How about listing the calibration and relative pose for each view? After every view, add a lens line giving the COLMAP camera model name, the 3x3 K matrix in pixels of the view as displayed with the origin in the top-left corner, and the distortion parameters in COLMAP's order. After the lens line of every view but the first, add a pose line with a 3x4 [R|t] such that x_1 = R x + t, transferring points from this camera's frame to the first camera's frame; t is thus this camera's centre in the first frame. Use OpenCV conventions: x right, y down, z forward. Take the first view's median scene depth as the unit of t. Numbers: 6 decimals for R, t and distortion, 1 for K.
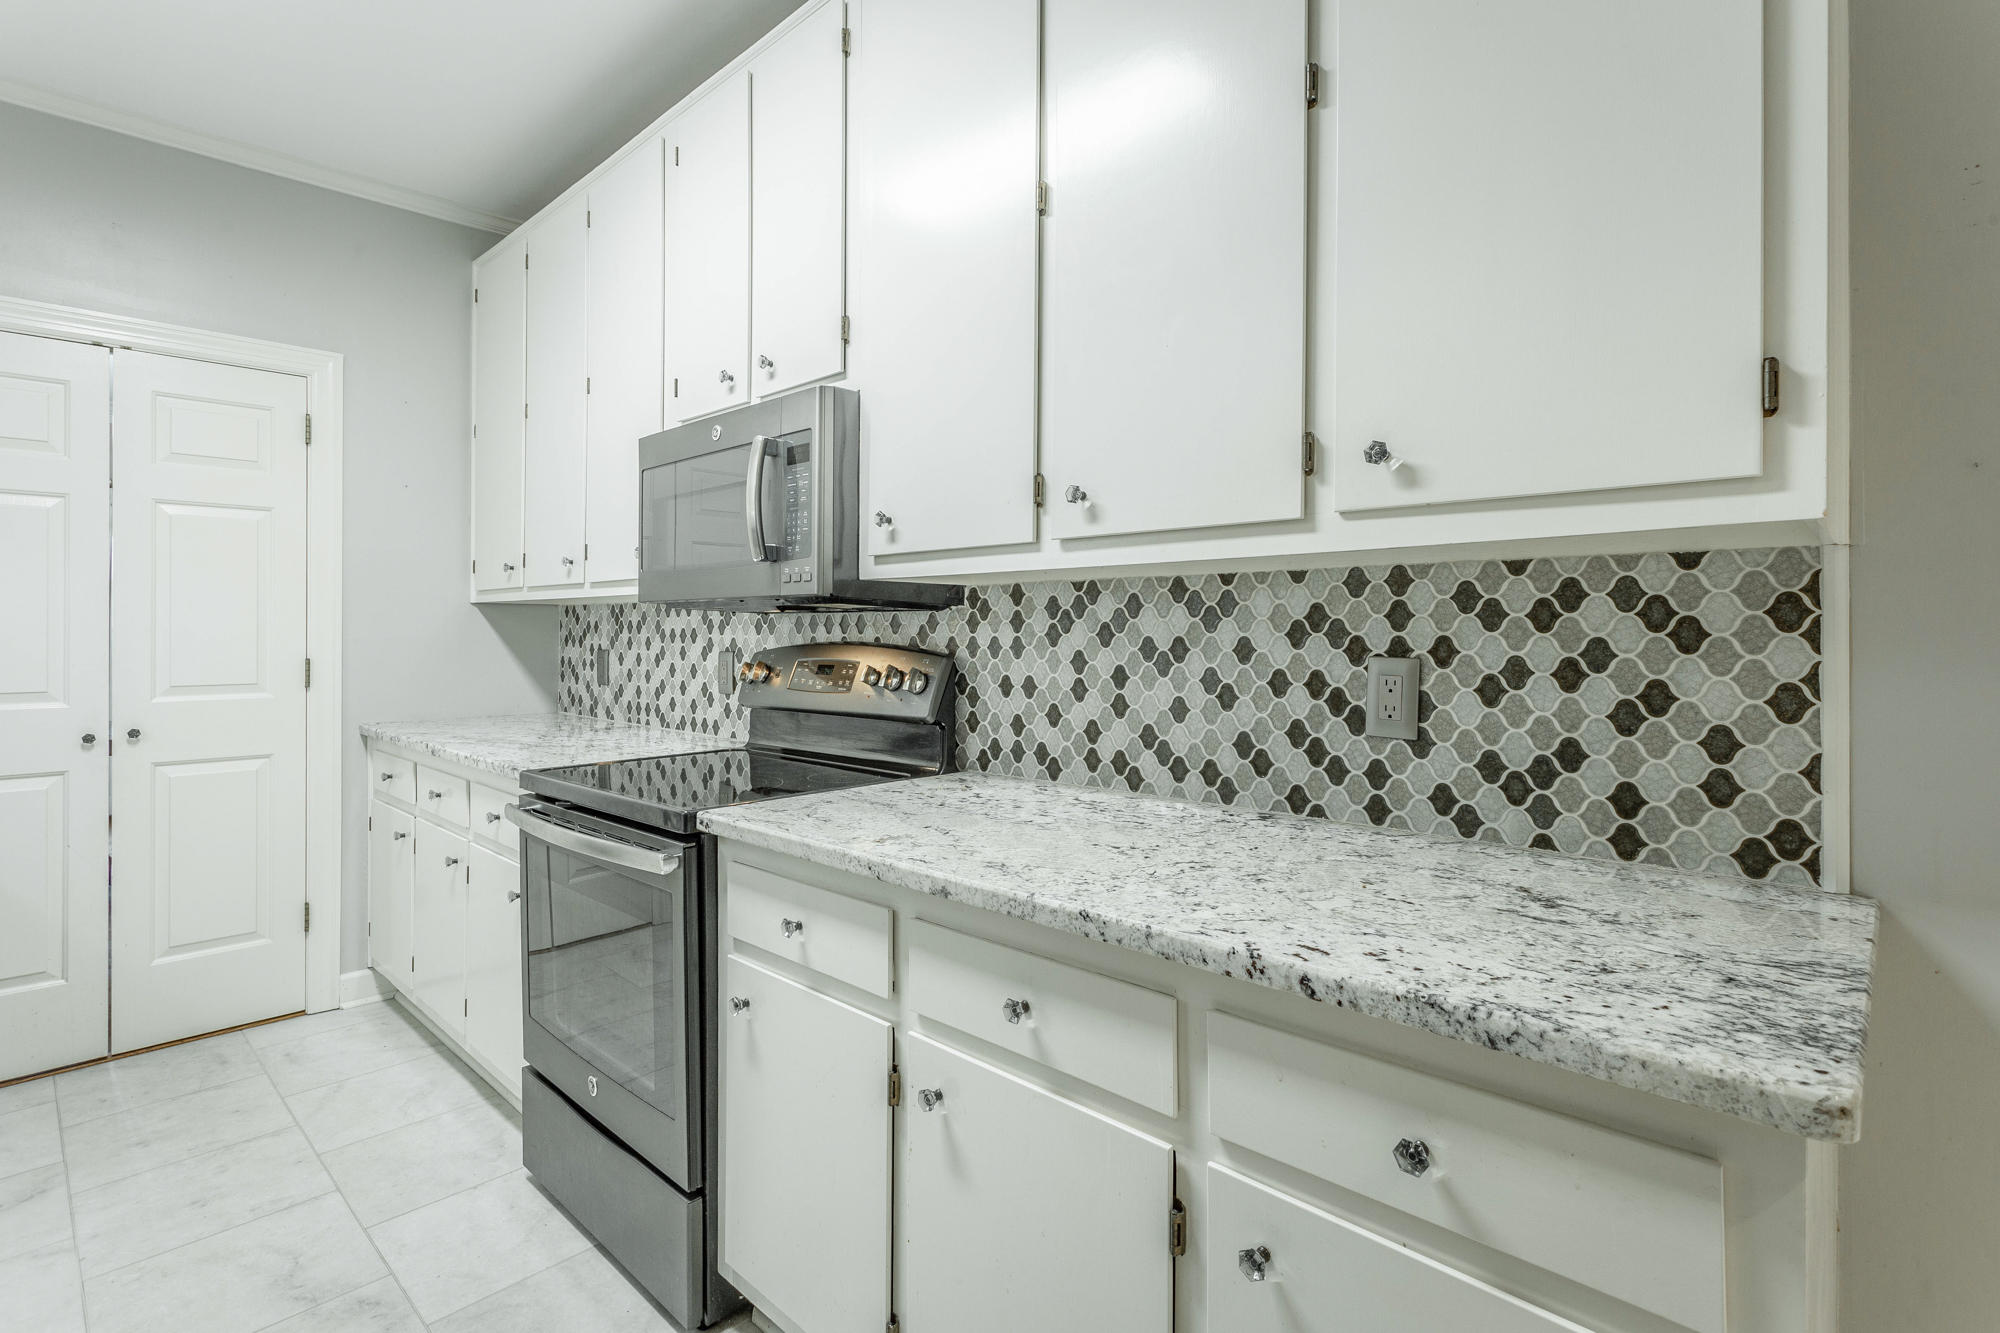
lens RADIAL K [[941.9, 0, 1004.7], [0, 941.9, 651.1], [0, 0, 1]] dist [-0.003946, -0.000565]
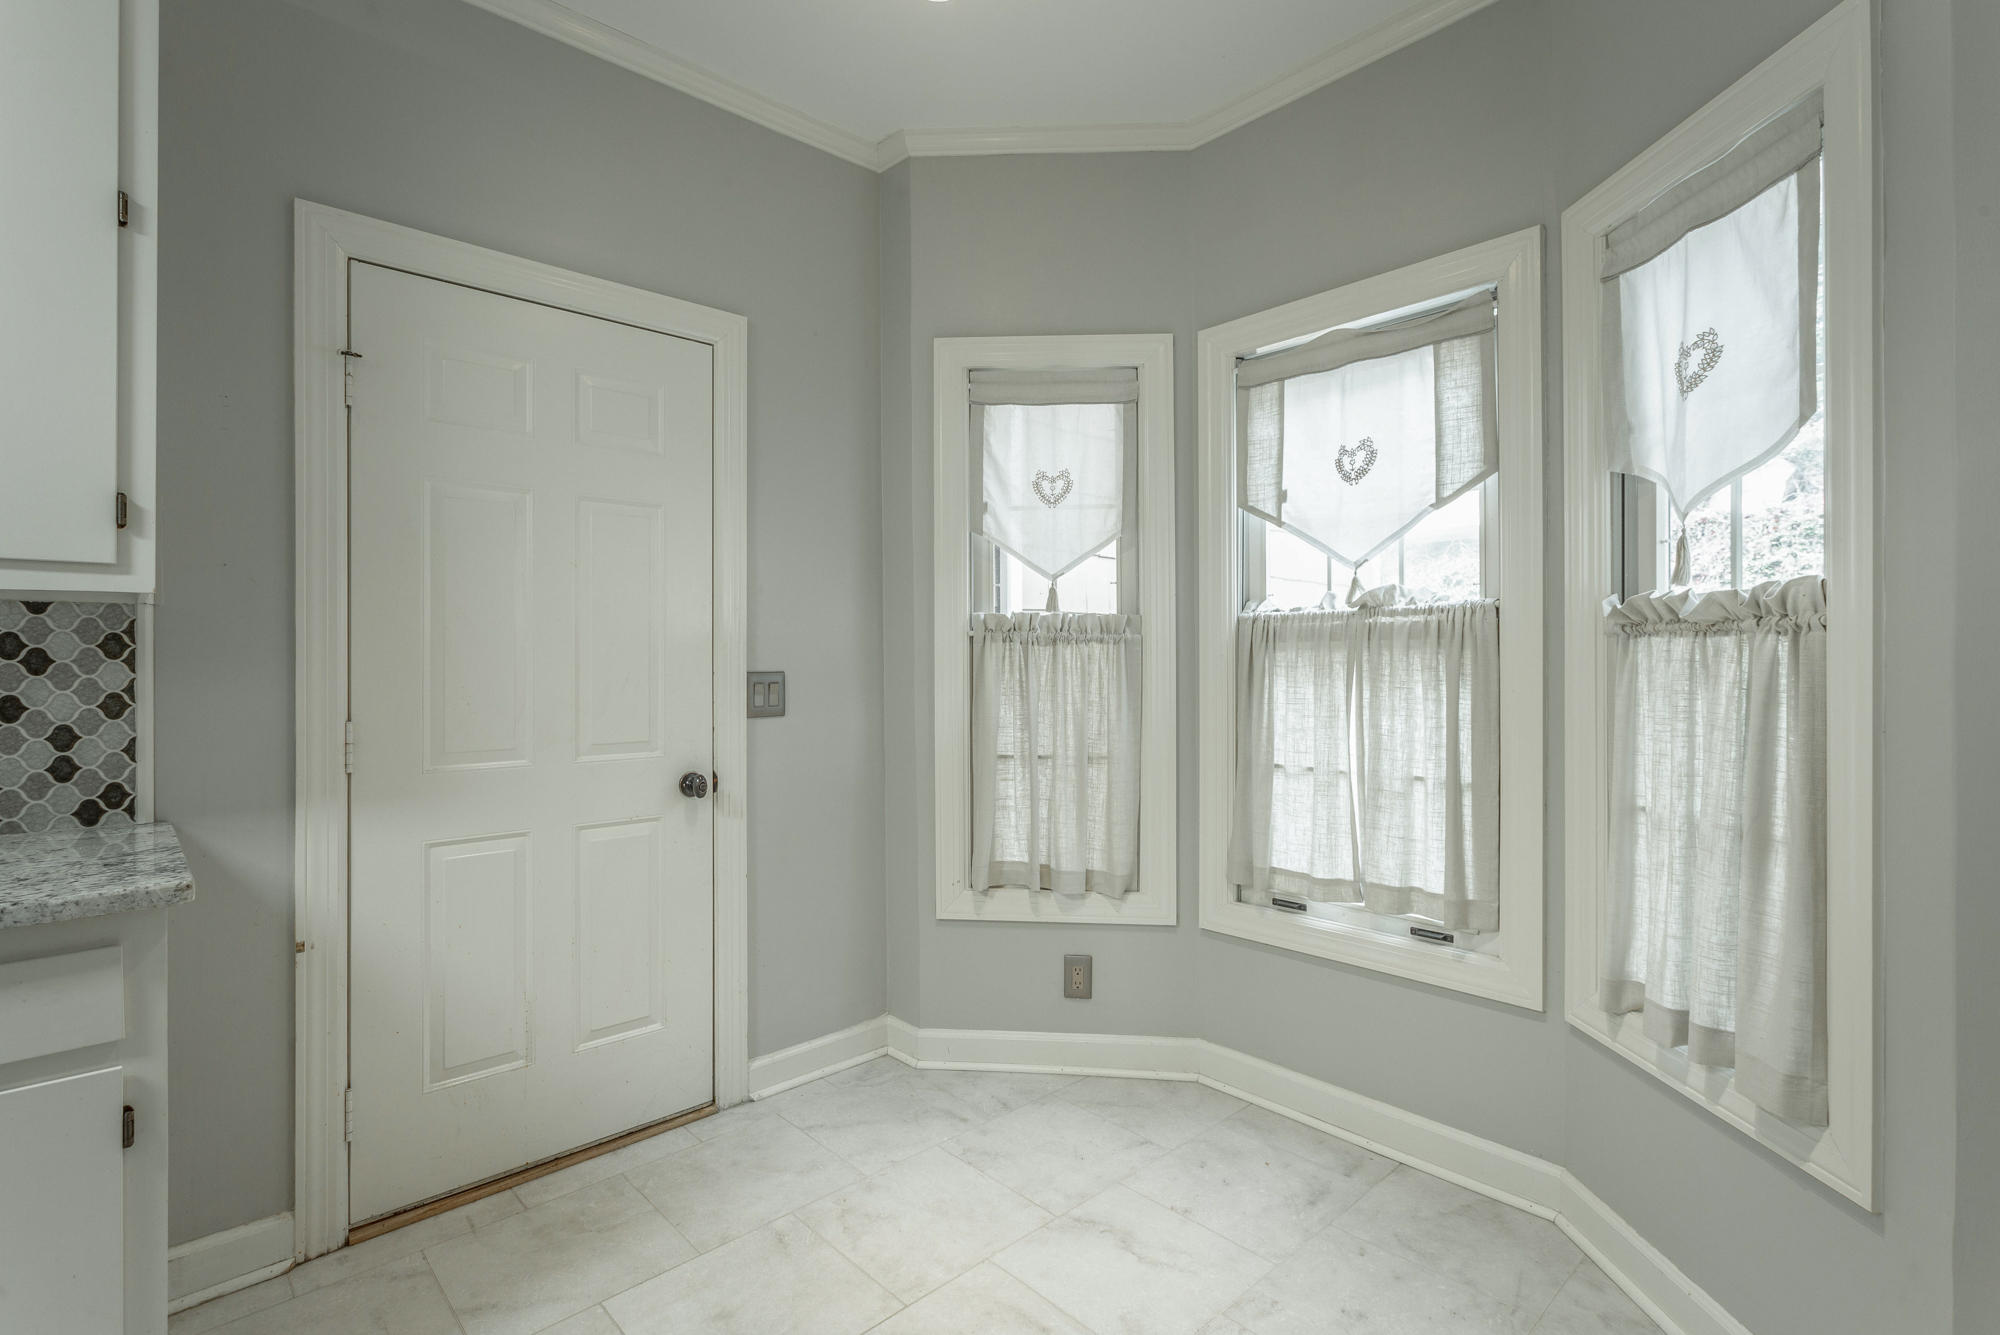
lens RADIAL K [[948.8, 0, 1011.0], [0, 948.8, 621.4], [0, 0, 1]] dist [-0.006534, 0.001359]
pose [[0.041108, 0.036080, 0.998503, -0.631429], [0.025272, 0.998991, -0.037138, 0.011998], [-0.998835, 0.026761, 0.040155, -0.511569]]
